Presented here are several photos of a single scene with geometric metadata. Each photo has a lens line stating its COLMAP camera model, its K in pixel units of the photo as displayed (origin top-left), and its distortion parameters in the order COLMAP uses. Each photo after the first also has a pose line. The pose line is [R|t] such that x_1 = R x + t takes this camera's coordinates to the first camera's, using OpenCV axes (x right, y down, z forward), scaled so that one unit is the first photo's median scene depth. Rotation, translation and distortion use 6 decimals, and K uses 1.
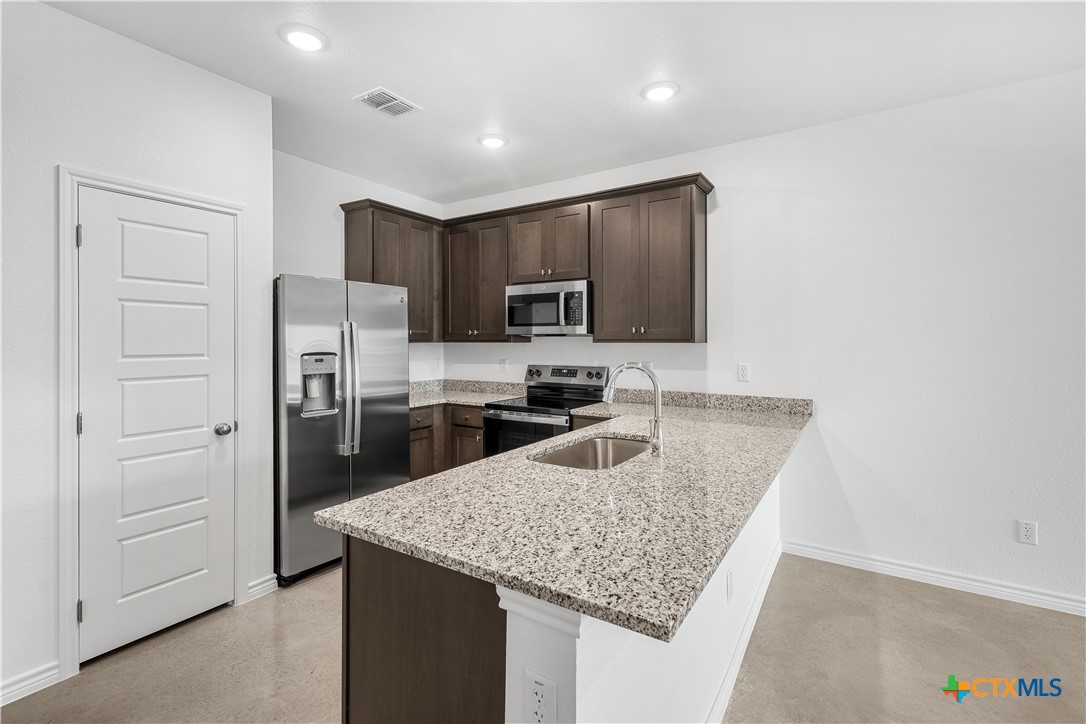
lens RADIAL K [[493.5, 0, 544.4], [0, 493.5, 339.1], [0, 0, 1]] dist [0.003162, 0.000127]
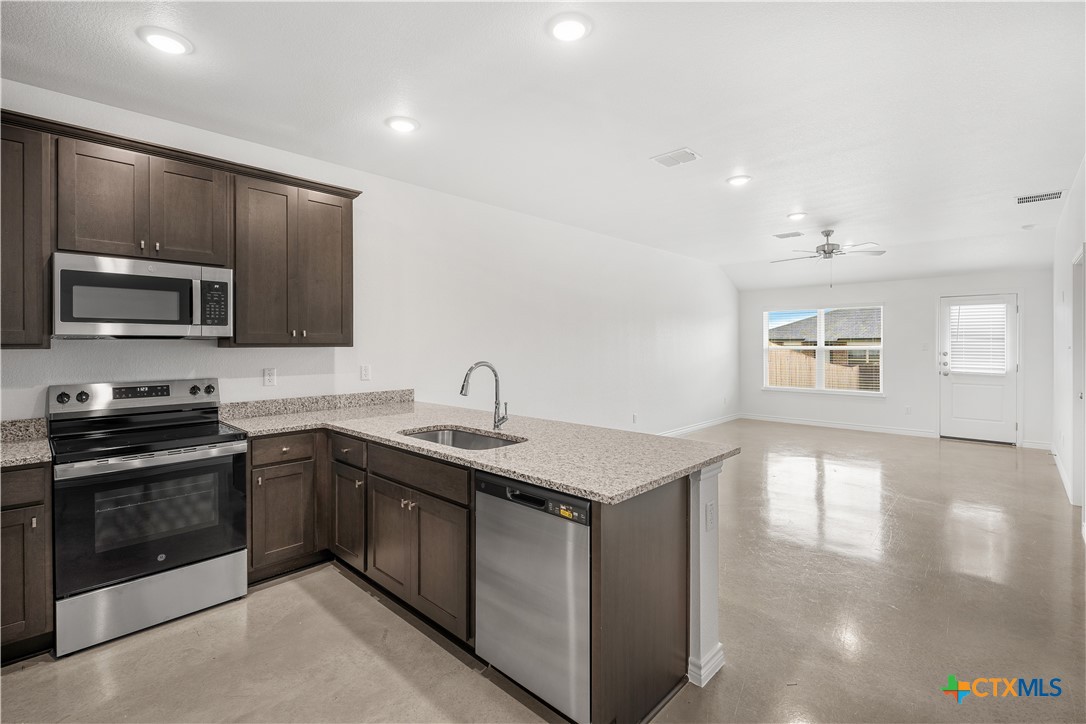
lens RADIAL K [[493.5, 0, 544.4], [0, 493.5, 339.1], [0, 0, 1]] dist [0.003162, 0.000127]
pose [[0.188317, 0.009104, 0.982066, -0.606281], [-0.000357, 0.999958, -0.009201, 0.000577], [-0.982108, 0.001382, 0.188312, 0.353161]]
